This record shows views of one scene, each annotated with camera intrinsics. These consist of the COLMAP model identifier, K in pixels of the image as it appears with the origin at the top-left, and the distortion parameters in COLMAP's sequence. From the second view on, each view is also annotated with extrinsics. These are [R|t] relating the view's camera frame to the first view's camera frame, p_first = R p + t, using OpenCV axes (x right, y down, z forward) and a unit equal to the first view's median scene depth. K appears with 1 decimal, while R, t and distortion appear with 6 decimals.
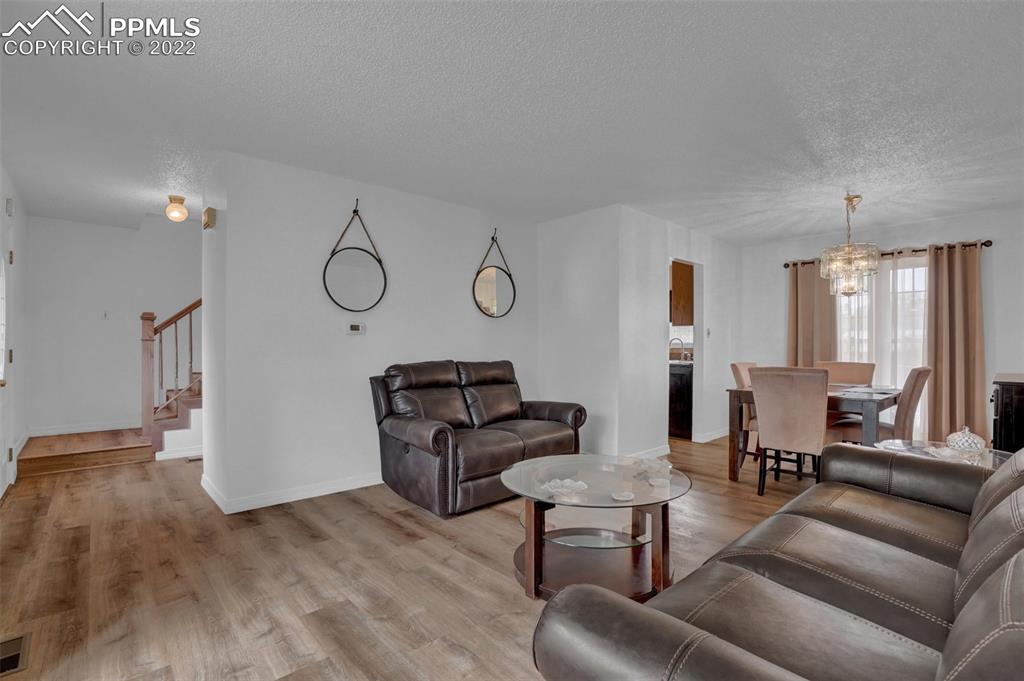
lens RADIAL K [[480.0, 0, 513.2], [0, 480.0, 345.9], [0, 0, 1]] dist [-0.051291, 0.017283]
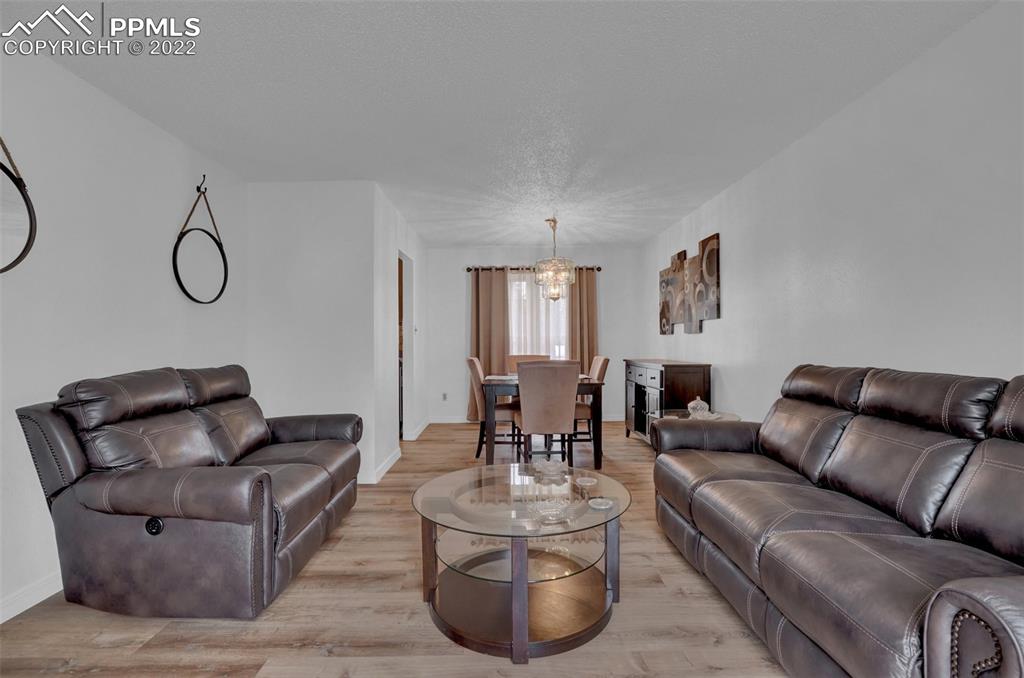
lens RADIAL K [[480.0, 0, 515.7], [0, 480.0, 335.8], [0, 0, 1]] dist [-0.051291, 0.017283]
pose [[0.663575, 0.002031, 0.748107, -0.321698], [0.010105, 0.999881, -0.011677, -0.000484], [-0.748042, 0.015308, 0.663475, 0.281971]]
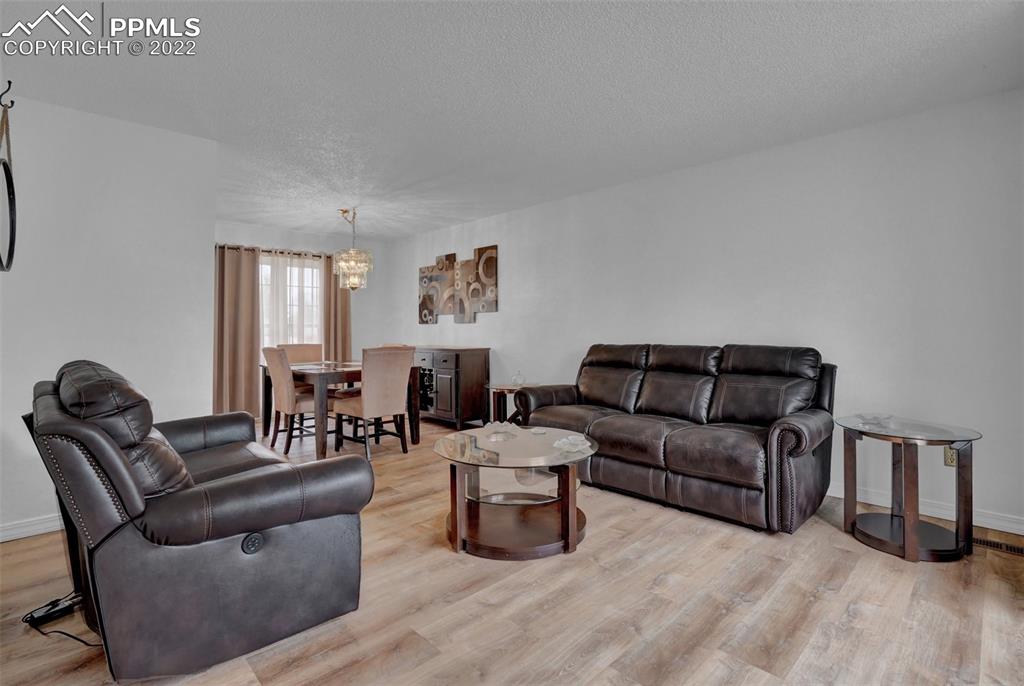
lens RADIAL K [[480.0, 0, 517.0], [0, 480.0, 317.0], [0, 0, 1]] dist [-0.051291, 0.017283]
pose [[-0.023497, 0.021463, 0.999493, -0.642273], [0.009437, 0.999730, -0.021246, -0.002675], [-0.999679, 0.008933, -0.023693, 0.672909]]
